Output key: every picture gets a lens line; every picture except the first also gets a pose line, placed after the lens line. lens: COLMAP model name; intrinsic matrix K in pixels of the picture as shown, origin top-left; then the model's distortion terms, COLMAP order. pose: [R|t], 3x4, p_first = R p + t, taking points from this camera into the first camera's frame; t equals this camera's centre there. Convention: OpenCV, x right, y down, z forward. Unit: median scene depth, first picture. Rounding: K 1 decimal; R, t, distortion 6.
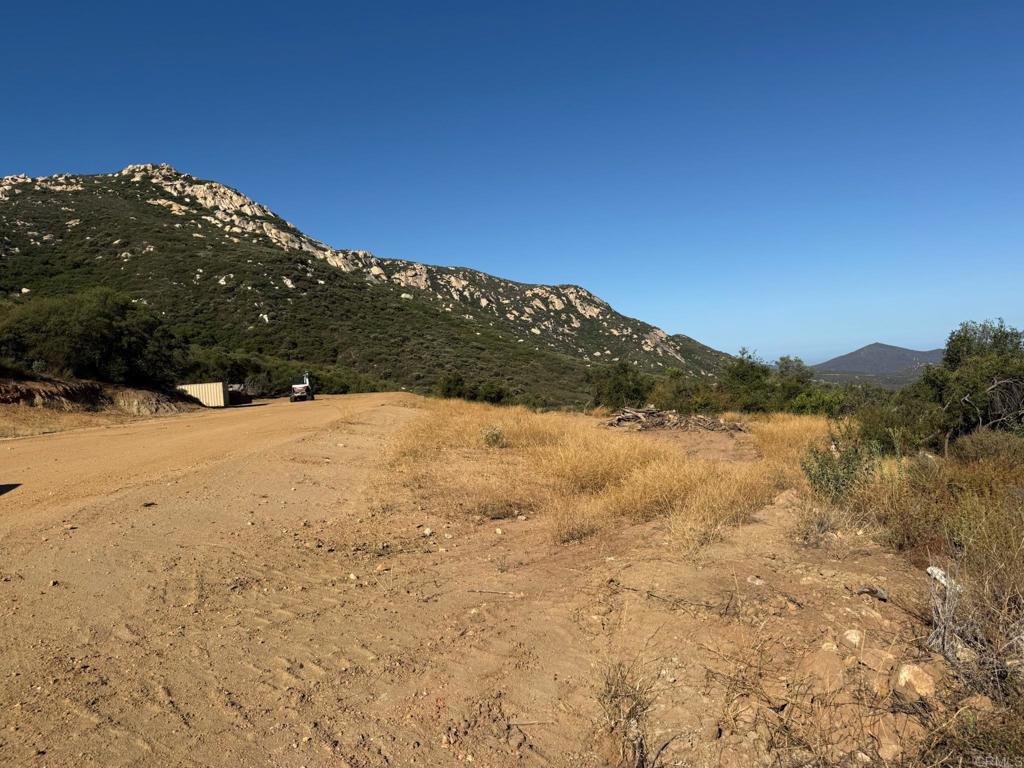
lens RADIAL K [[706.8, 0, 512.0], [0, 706.8, 384.0], [0, 0, 1]] dist [0.105640, -0.122941]
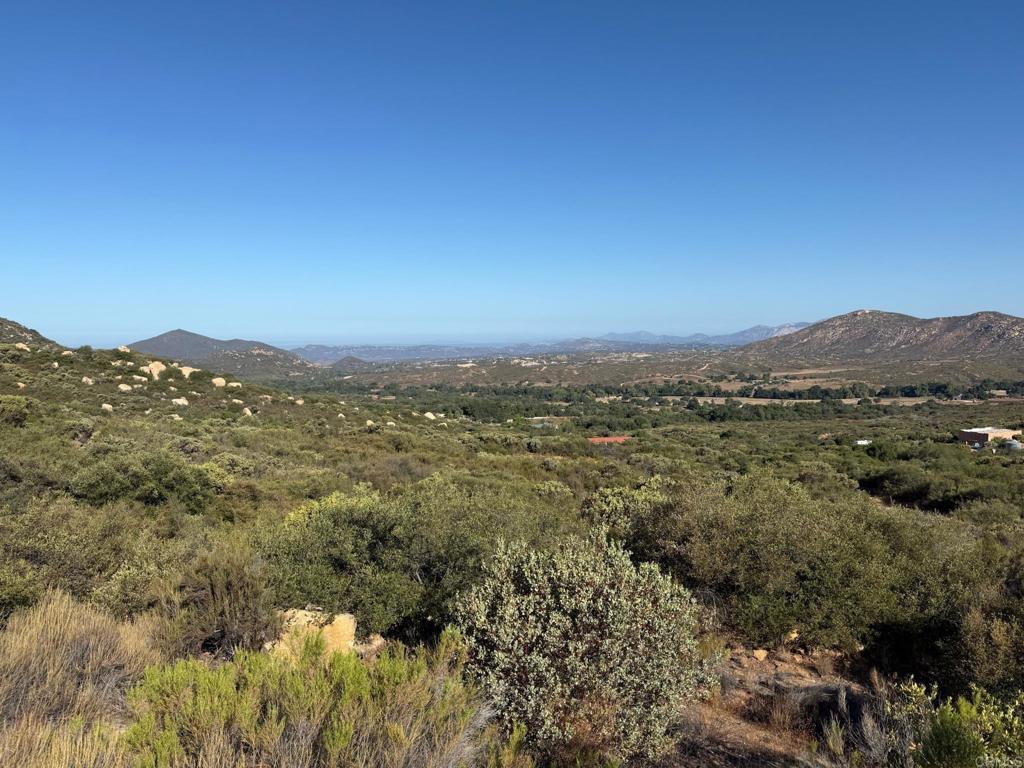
lens RADIAL K [[723.6, 0, 512.0], [0, 723.6, 384.0], [0, 0, 1]] dist [0.007037, 0.002898]
pose [[0.616689, 0.011394, 0.787124, 0.023290], [-0.024959, 0.999676, 0.005084, 0.007633], [-0.786811, -0.022781, 0.616774, 0.114492]]
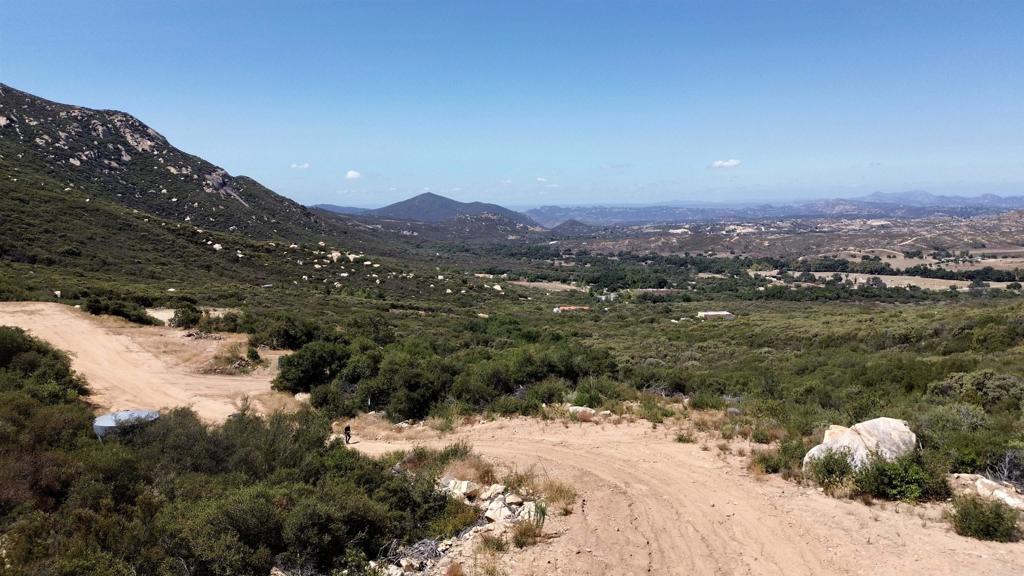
lens RADIAL K [[717.7, 0, 512.0], [0, 717.7, 288.0], [0, 0, 1]] dist [0.068967, -0.073258]
pose [[0.834150, -0.001841, 0.551535, -0.012627], [-0.049400, 0.995726, 0.078037, -0.014188], [-0.549321, -0.092340, 0.830494, -0.073582]]
